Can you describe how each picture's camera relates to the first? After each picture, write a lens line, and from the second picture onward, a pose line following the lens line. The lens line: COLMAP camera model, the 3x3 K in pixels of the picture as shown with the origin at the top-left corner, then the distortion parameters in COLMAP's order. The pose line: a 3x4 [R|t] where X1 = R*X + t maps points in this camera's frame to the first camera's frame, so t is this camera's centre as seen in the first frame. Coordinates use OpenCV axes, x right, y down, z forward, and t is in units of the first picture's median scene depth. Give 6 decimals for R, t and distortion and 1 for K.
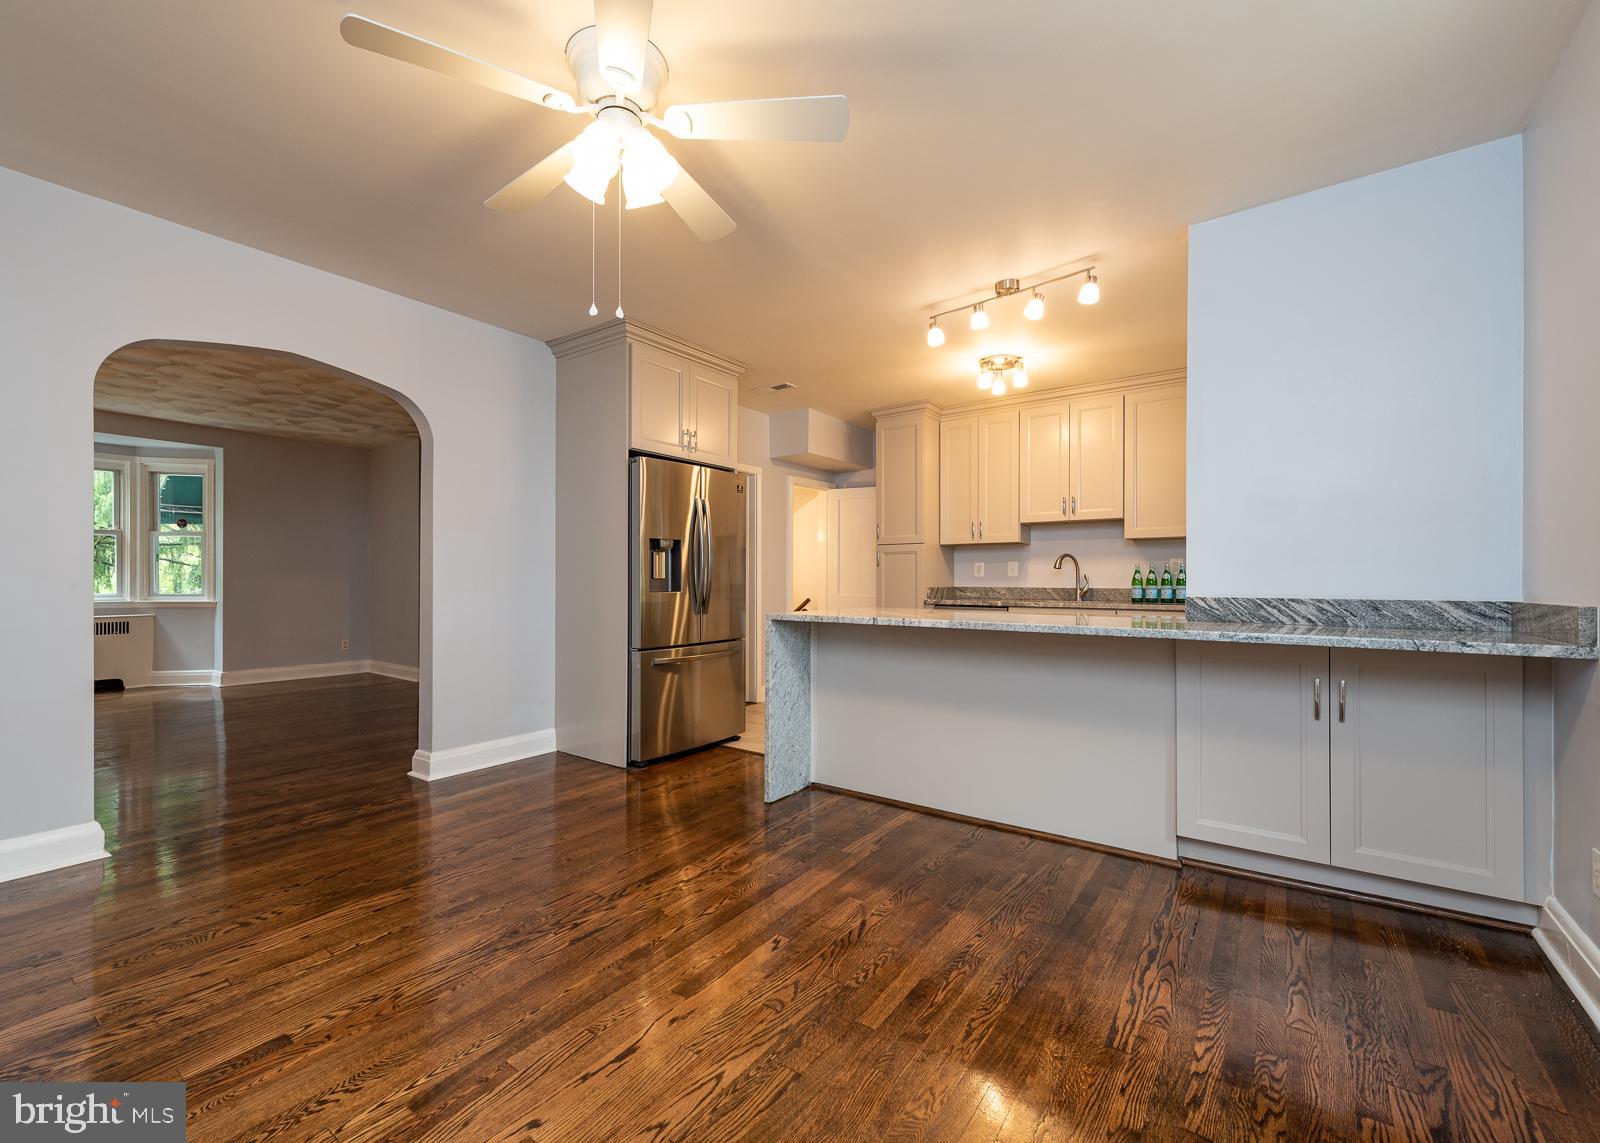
lens RADIAL K [[661.6, 0, 828.9], [0, 661.6, 579.9], [0, 0, 1]] dist [0.008852, -0.000371]
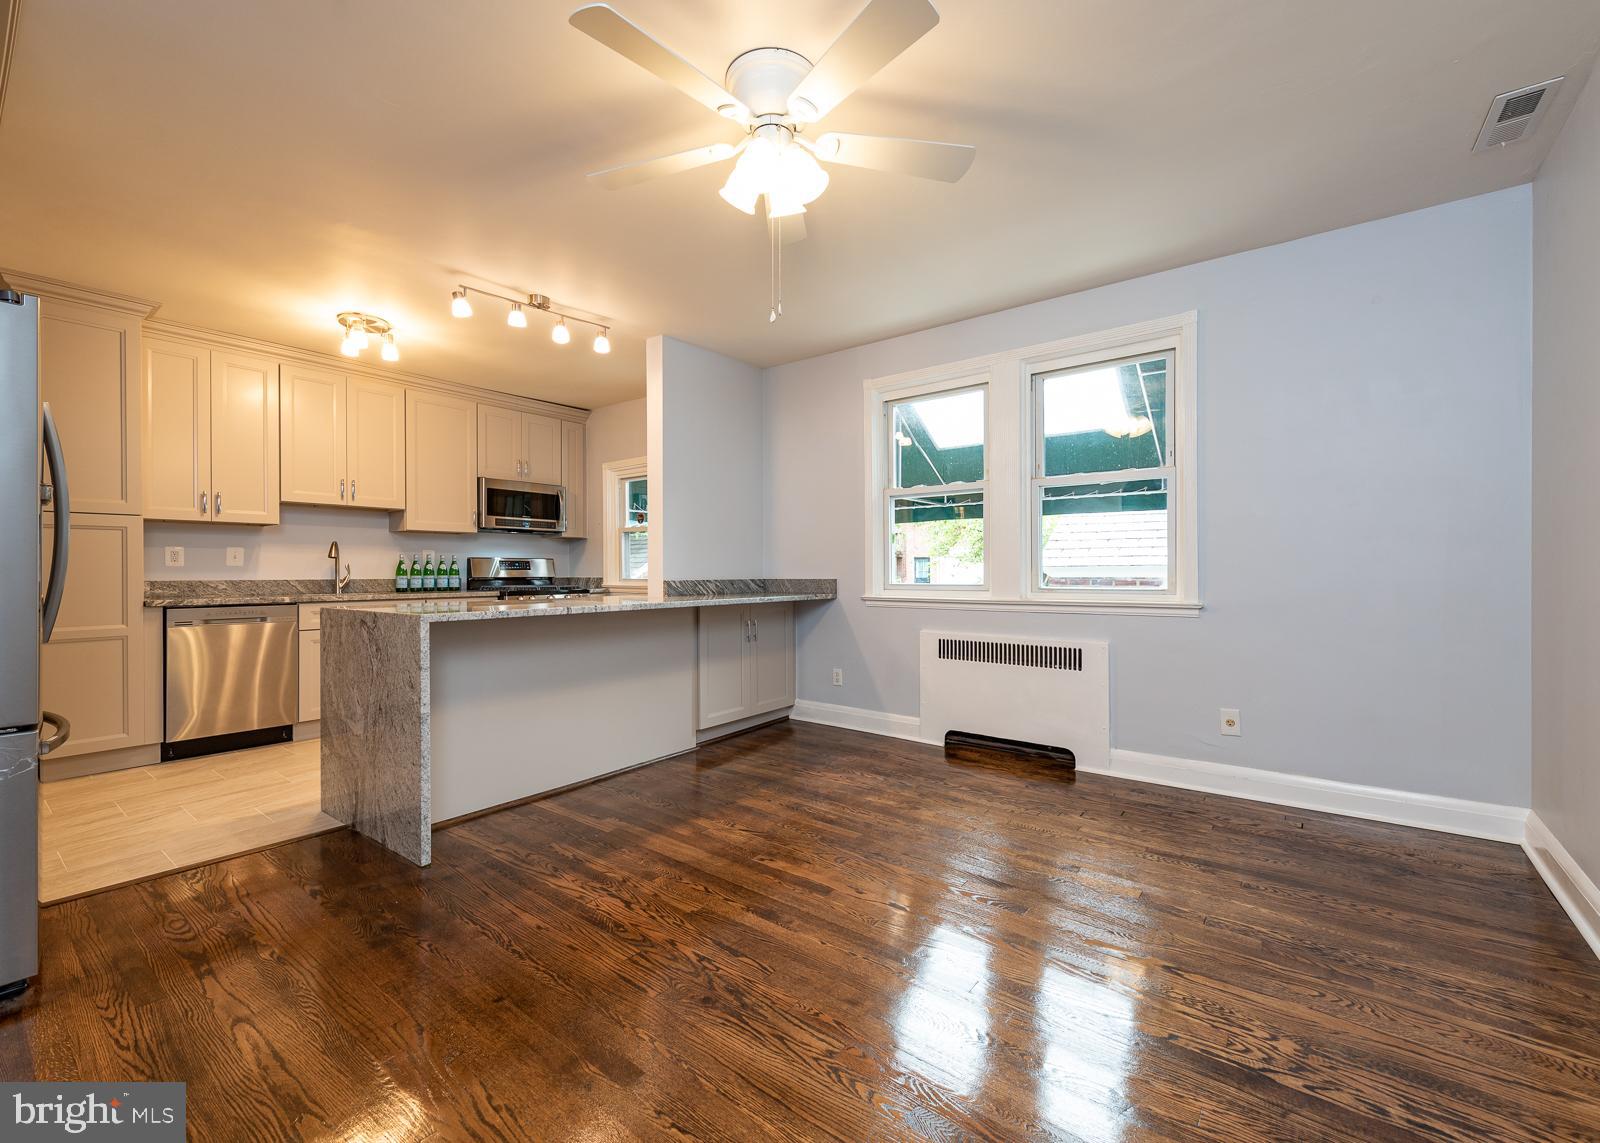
lens RADIAL K [[667.2, 0, 774.1], [0, 667.2, 571.9], [0, 0, 1]] dist [0.012897, -0.000418]
pose [[0.077715, -0.004760, 0.996964, -0.851982], [0.003573, 0.999984, 0.004495, 0.000057], [-0.996969, 0.003213, 0.077731, 0.564077]]
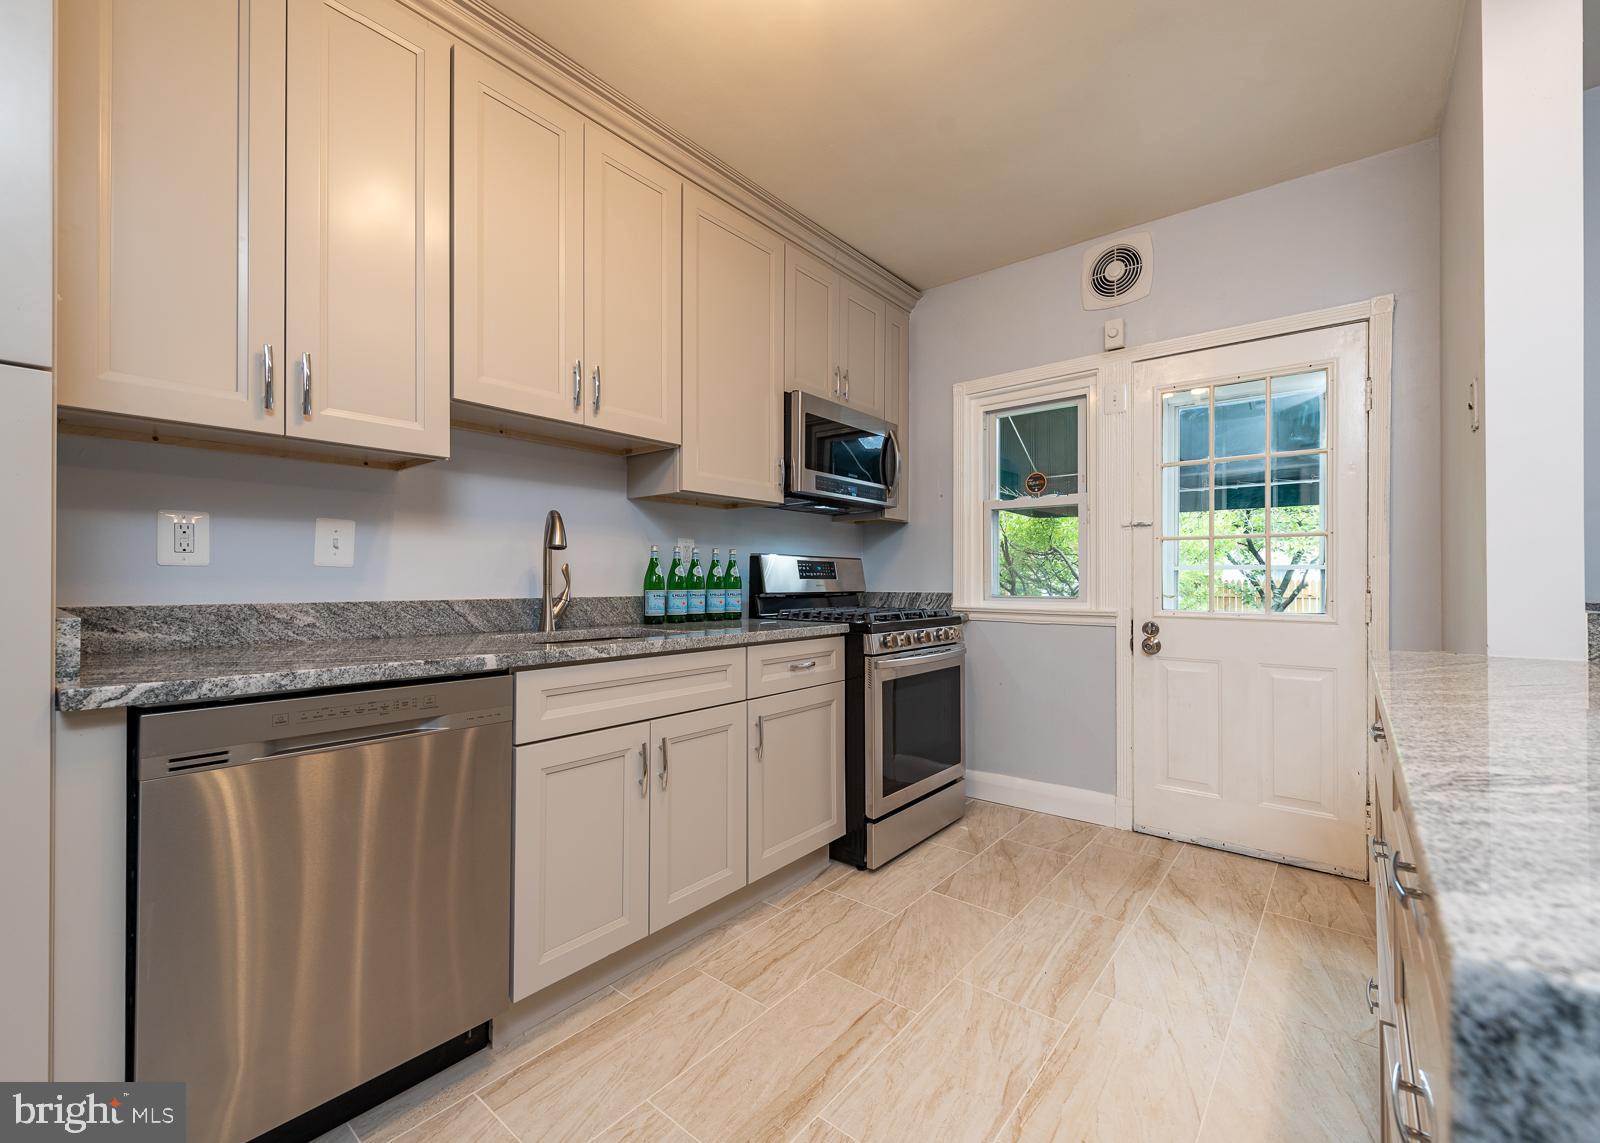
lens RADIAL K [[667.2, 0, 774.1], [0, 667.2, 571.9], [0, 0, 1]] dist [0.012897, -0.000418]
pose [[0.110343, 0.008229, 0.993859, -0.024582], [-0.000102, 0.999966, -0.008268, -0.001036], [-0.993894, 0.000811, 0.110341, 1.399917]]
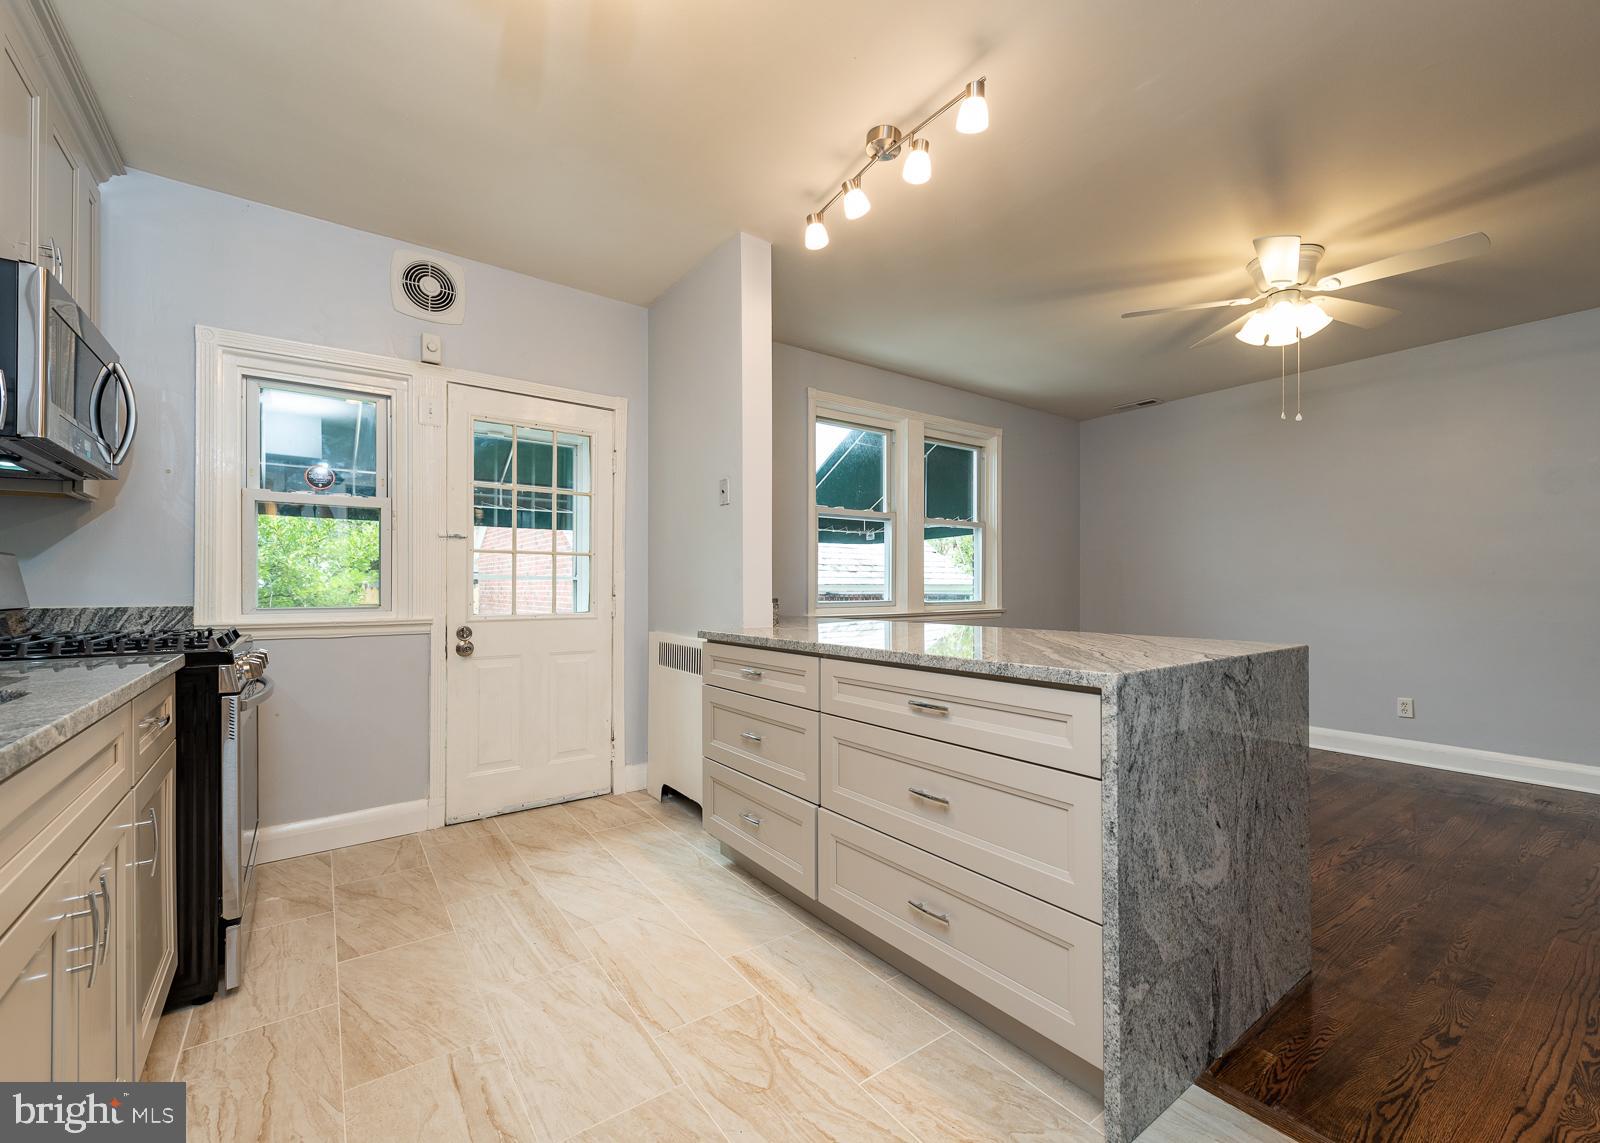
lens RADIAL K [[676.3, 0, 814.5], [0, 676.3, 583.2], [0, 0, 1]] dist [0.000804, 0.000111]
pose [[-0.942816, 0.000712, 0.333312, 0.123573], [-0.000855, 0.999989, -0.004554, -0.000635], [-0.333312, -0.004578, -0.942805, 1.777214]]
